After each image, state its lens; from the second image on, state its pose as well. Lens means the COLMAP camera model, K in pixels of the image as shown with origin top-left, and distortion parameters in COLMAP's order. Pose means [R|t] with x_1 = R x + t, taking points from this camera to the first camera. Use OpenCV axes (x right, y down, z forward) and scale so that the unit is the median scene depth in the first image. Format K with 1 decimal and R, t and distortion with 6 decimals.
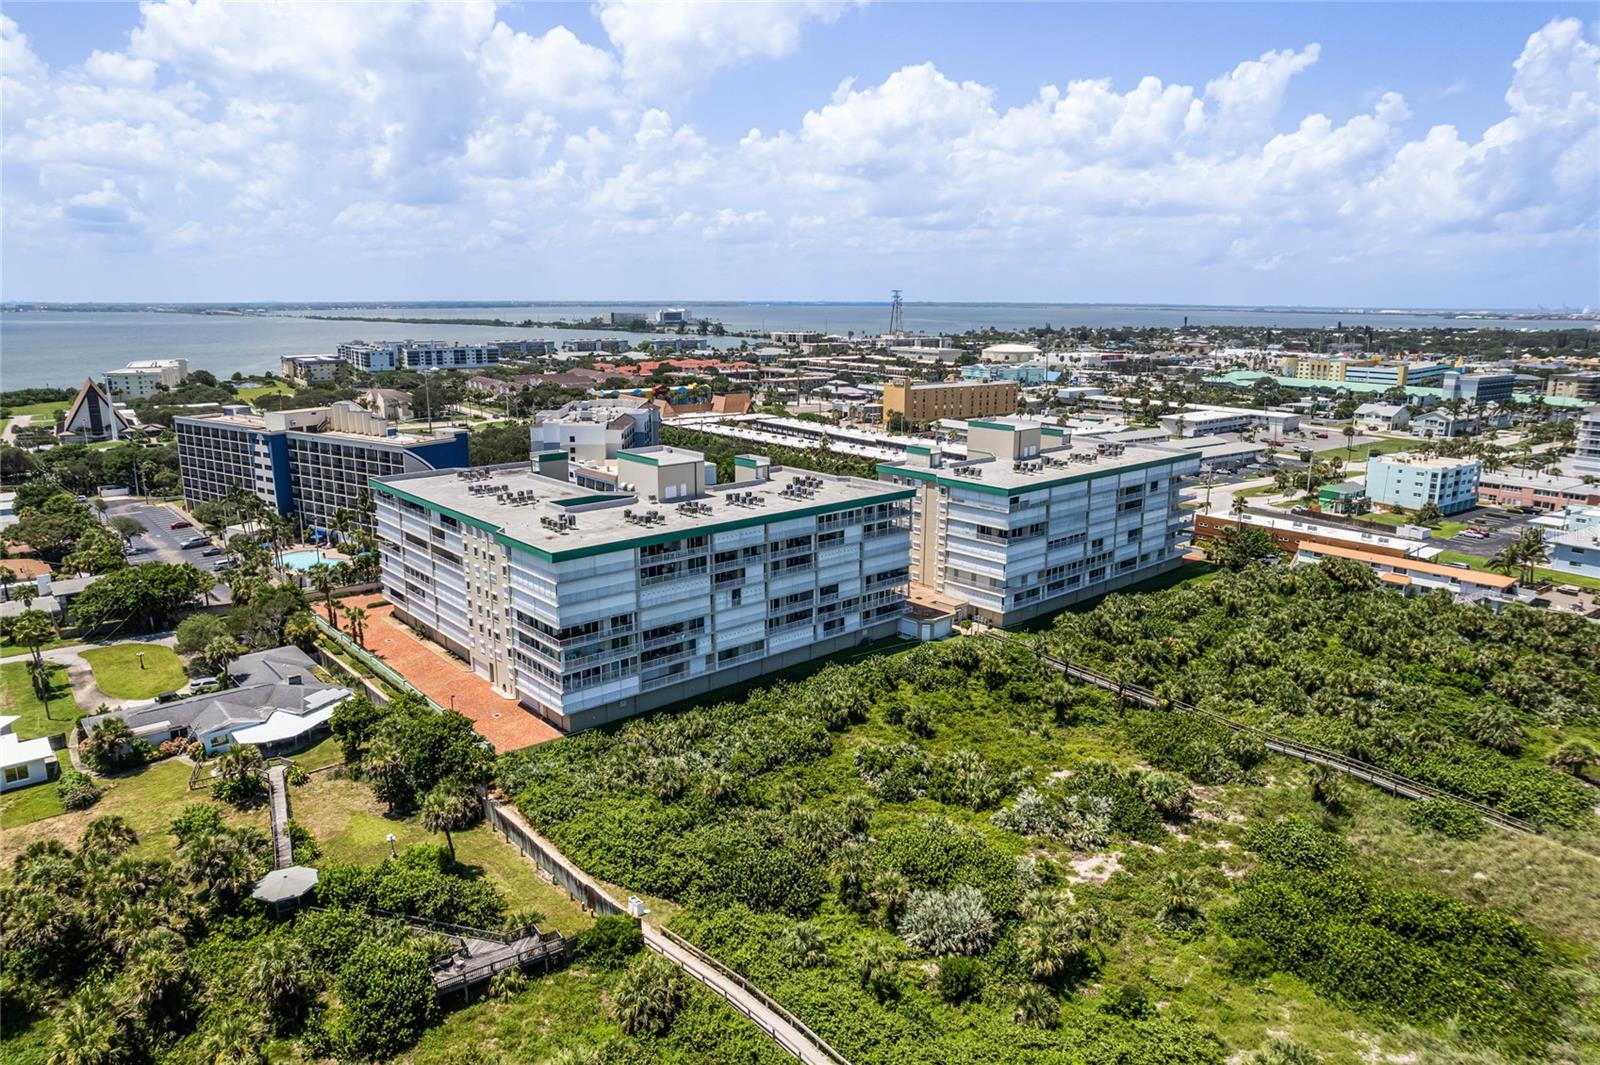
lens RADIAL K [[1010.5, 0, 788.7], [0, 1010.5, 528.3], [0, 0, 1]] dist [-0.011016, -0.000744]
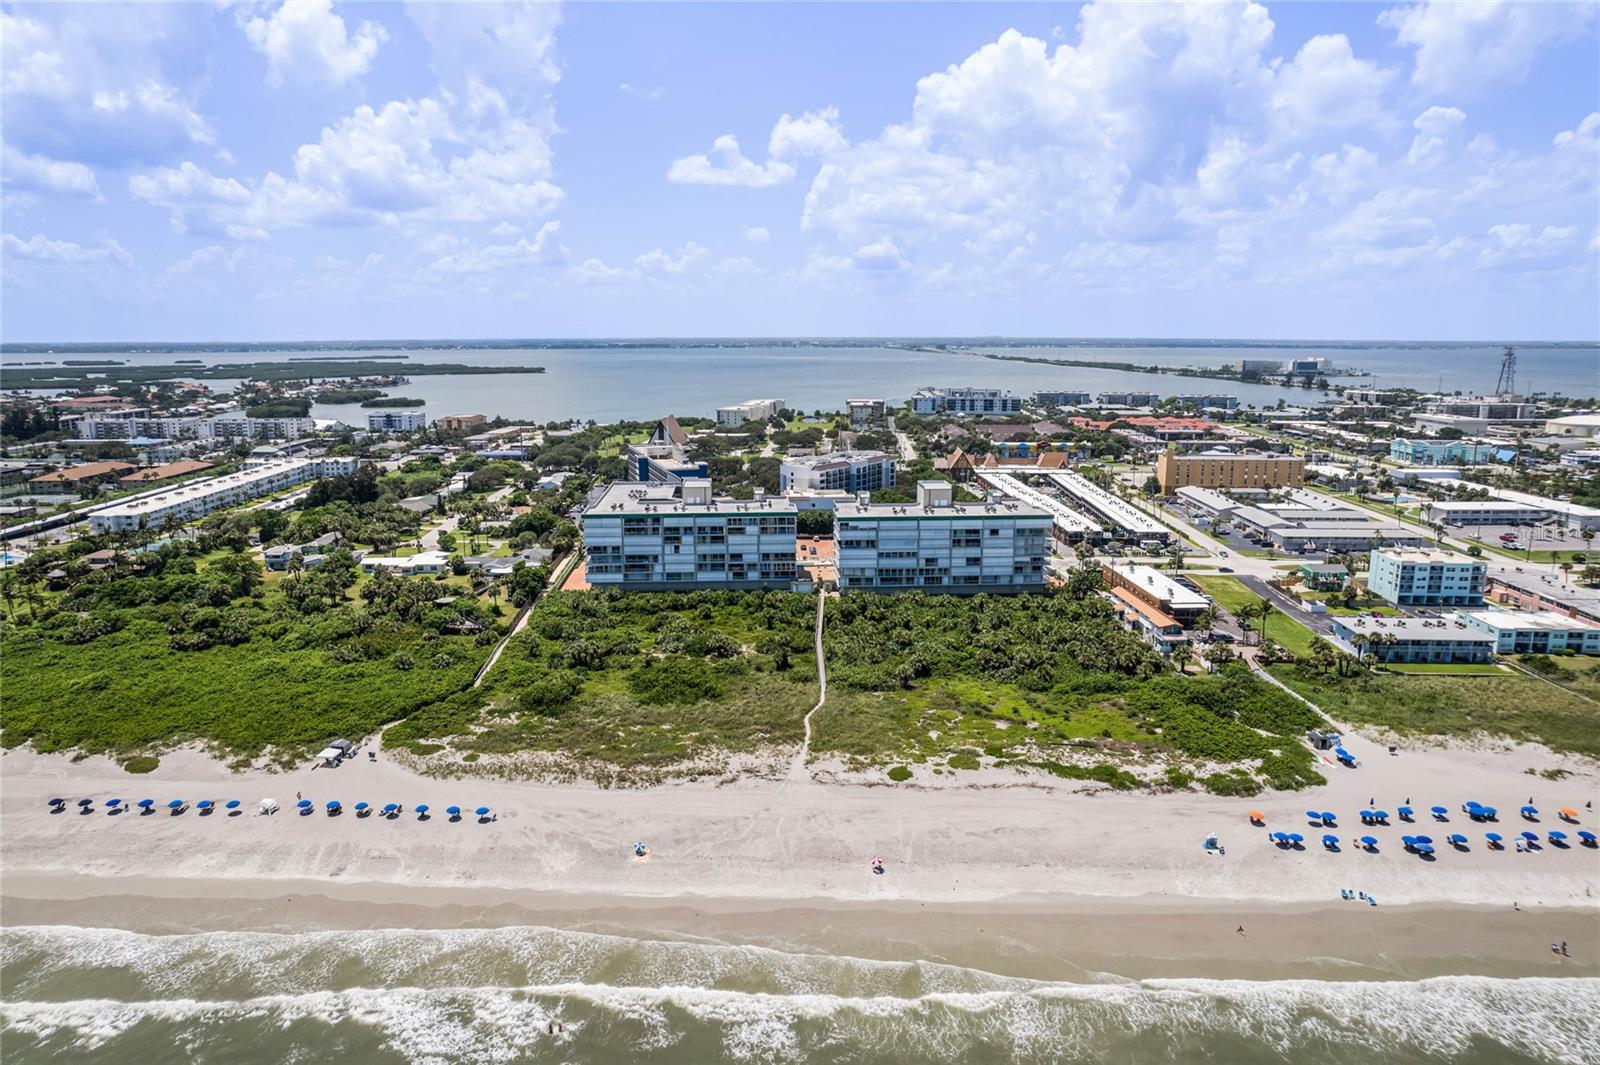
lens RADIAL K [[1010.5, 0, 788.7], [0, 1010.5, 528.3], [0, 0, 1]] dist [-0.011016, -0.000744]
pose [[0.791502, 0.111456, -0.600917, 1.321987], [-0.132267, 0.991167, 0.009622, -0.026608], [0.596682, 0.071866, 0.799253, -0.544729]]
